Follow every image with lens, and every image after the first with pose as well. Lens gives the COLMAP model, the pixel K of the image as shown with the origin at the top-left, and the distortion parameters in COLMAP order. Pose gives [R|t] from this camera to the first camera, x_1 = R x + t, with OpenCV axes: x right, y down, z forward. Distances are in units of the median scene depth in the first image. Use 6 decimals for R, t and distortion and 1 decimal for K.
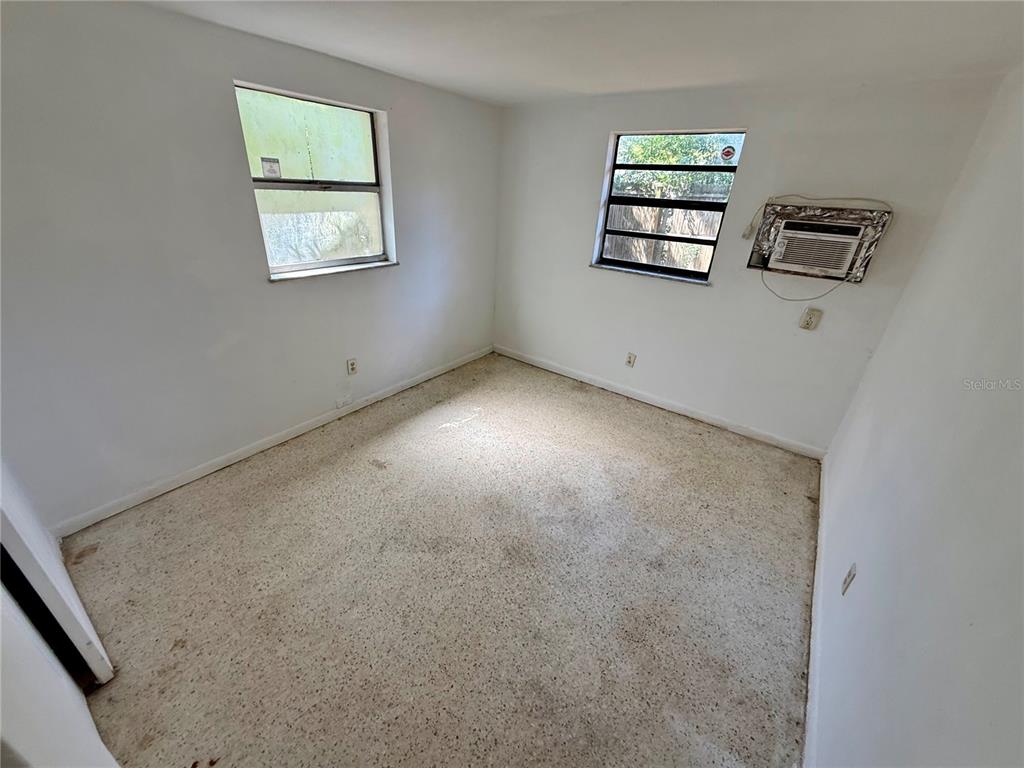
lens RADIAL K [[408.7, 0, 508.6], [0, 408.7, 382.8], [0, 0, 1]] dist [0.000475, -0.000061]
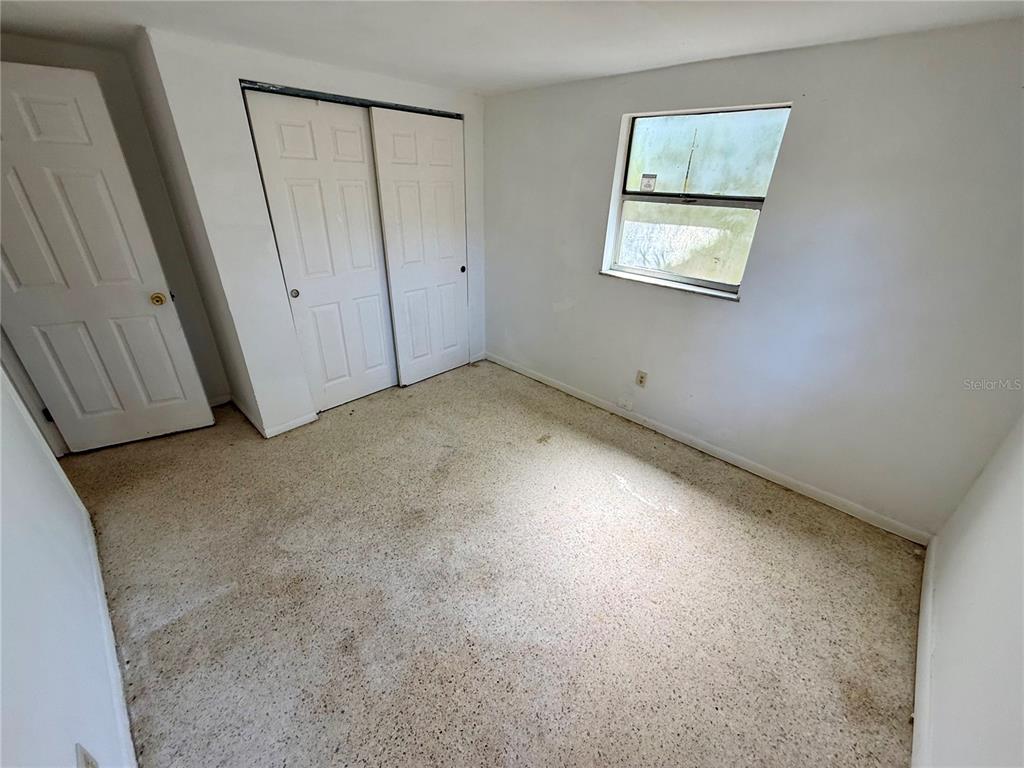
lens RADIAL K [[408.7, 0, 508.6], [0, 408.7, 382.8], [0, 0, 1]] dist [0.000475, -0.000061]
pose [[-0.128849, 0.399436, -0.907661, 0.707361], [-0.460756, 0.786381, 0.411472, -0.367530], [0.878124, 0.471228, 0.082718, 0.806790]]
